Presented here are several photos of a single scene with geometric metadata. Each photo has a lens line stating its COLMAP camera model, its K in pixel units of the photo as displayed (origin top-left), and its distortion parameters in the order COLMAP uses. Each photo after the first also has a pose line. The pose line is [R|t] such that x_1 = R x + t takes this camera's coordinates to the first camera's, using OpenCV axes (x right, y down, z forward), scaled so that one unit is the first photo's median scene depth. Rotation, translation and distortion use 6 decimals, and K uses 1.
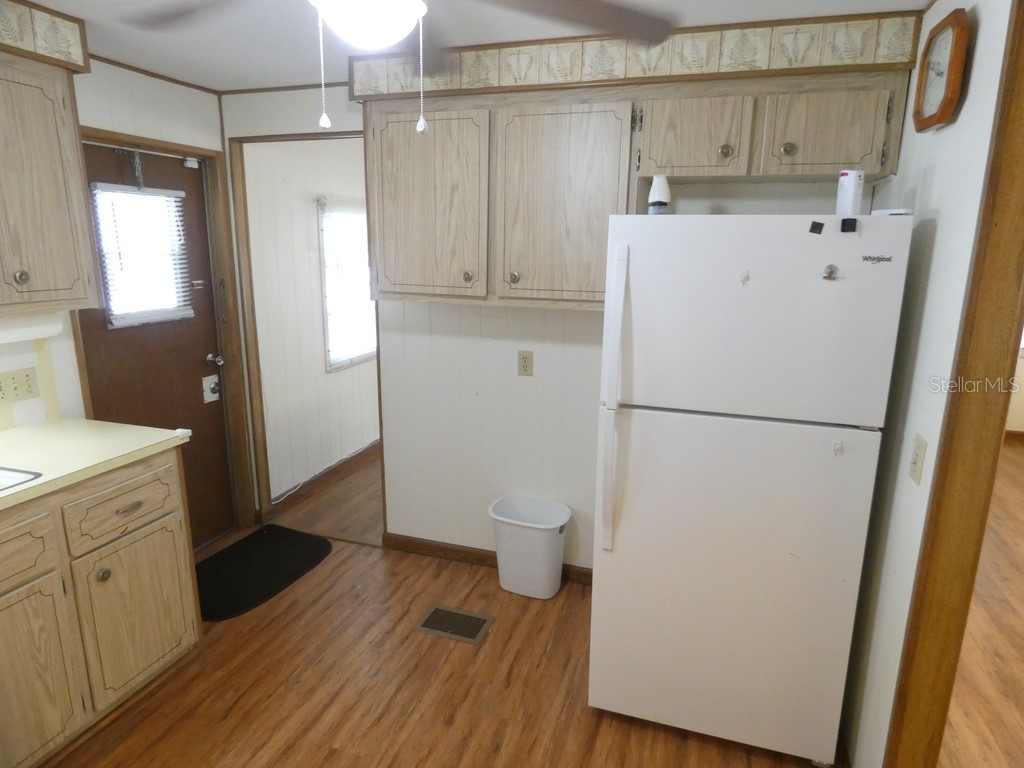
lens RADIAL K [[617.1, 0, 516.0], [0, 617.1, 376.5], [0, 0, 1]] dist [0.002345, 0.000400]
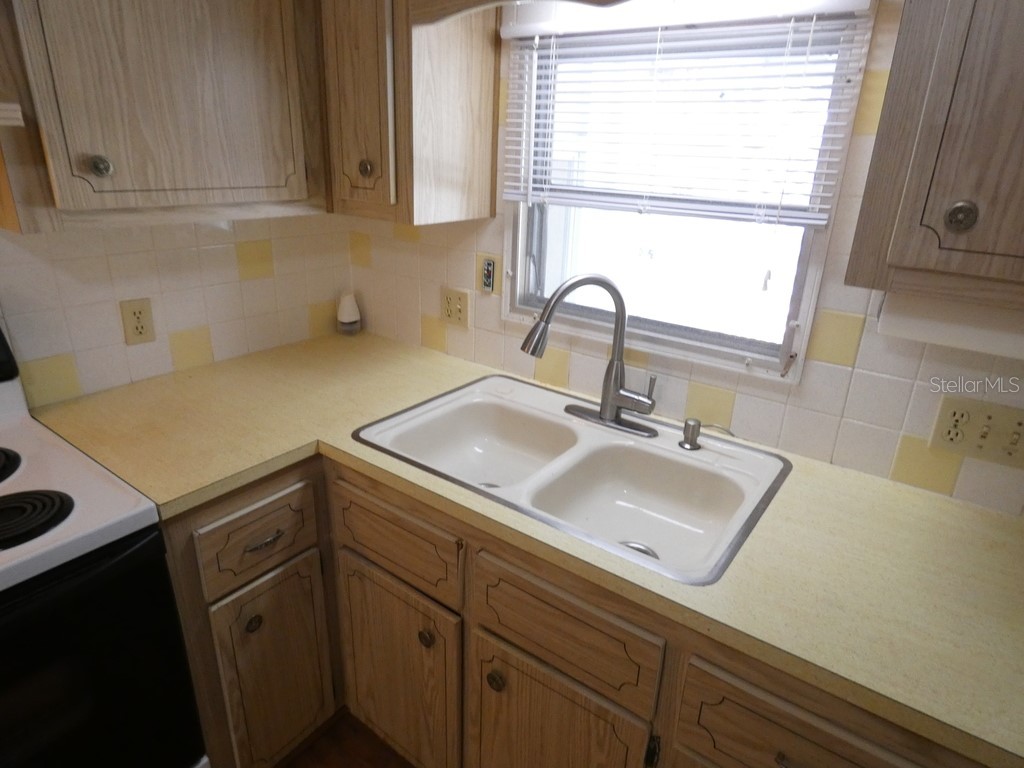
lens RADIAL K [[612.2, 0, 528.3], [0, 612.2, 371.8], [0, 0, 1]] dist [0.015244, -0.023493]
pose [[-0.286428, 0.316171, -0.904431, -0.268034], [-0.242542, 0.889306, 0.387695, -0.147374], [0.926894, 0.330409, -0.178037, 0.782538]]
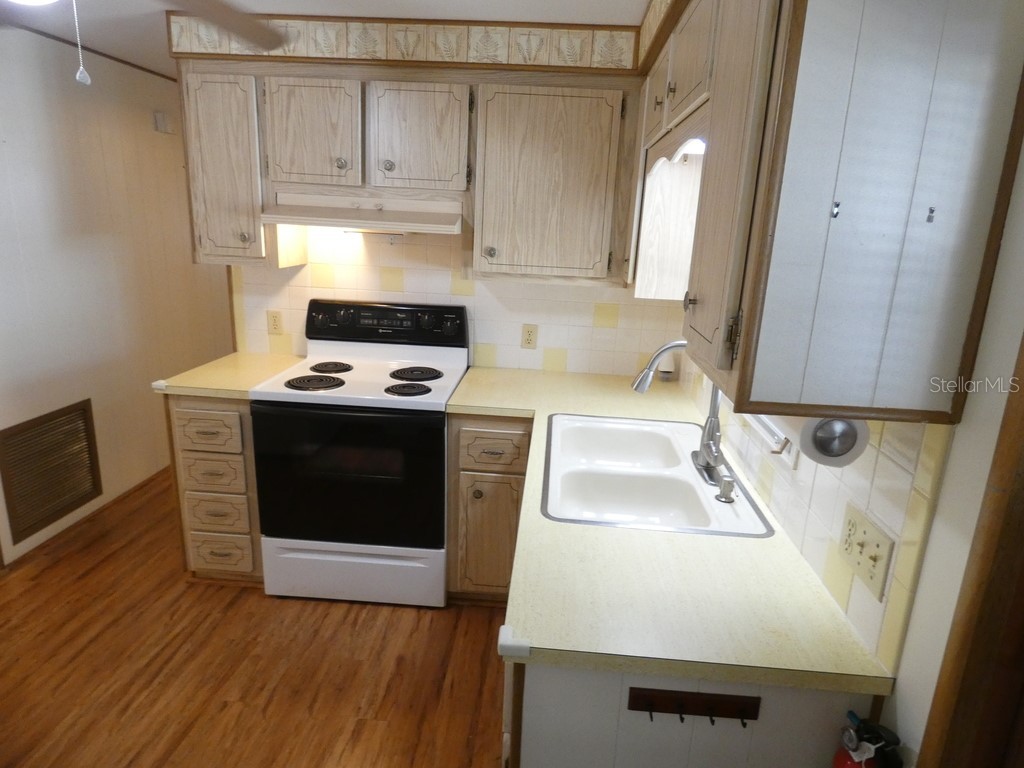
lens RADIAL K [[617.1, 0, 516.0], [0, 617.1, 376.5], [0, 0, 1]] dist [0.002345, 0.000400]
pose [[-0.969315, 0.013595, -0.245447, -0.464434], [-0.097867, 0.894589, 0.436043, -0.315024], [0.225502, 0.446684, -0.865808, 1.419078]]
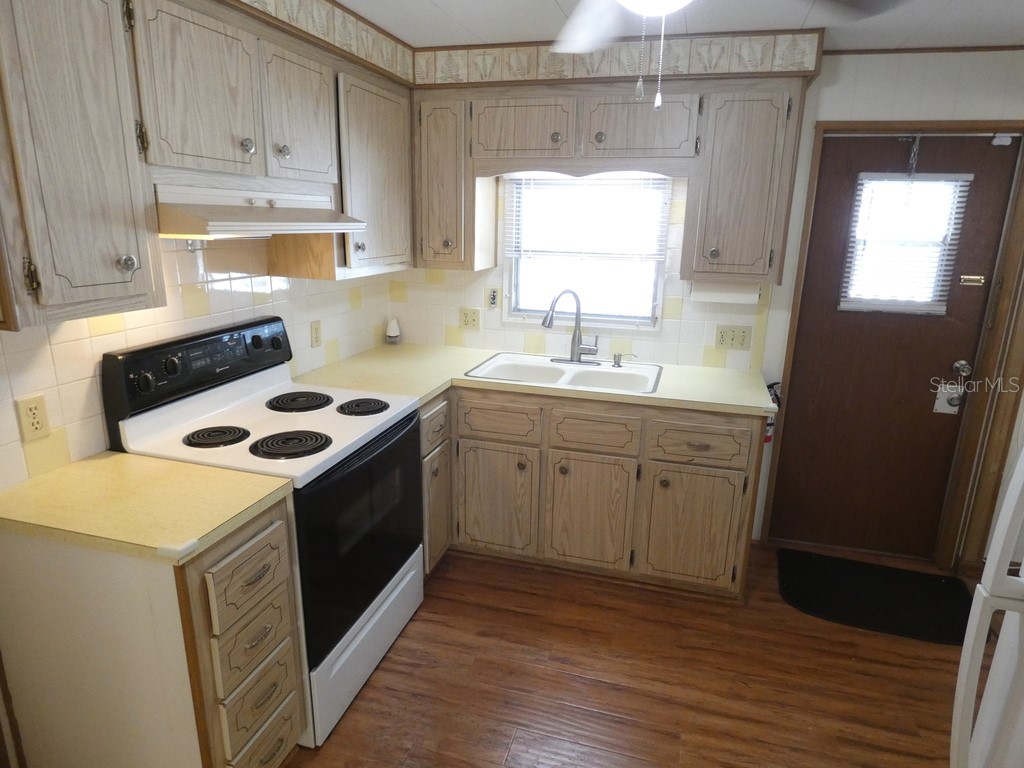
lens RADIAL K [[612.2, 0, 528.3], [0, 612.2, 371.8], [0, 0, 1]] dist [0.015244, -0.023493]
pose [[0.050799, 0.245280, -0.968121, 0.483980], [-0.232087, 0.945733, 0.227430, -0.119843], [0.971368, 0.213135, 0.104968, 0.500257]]
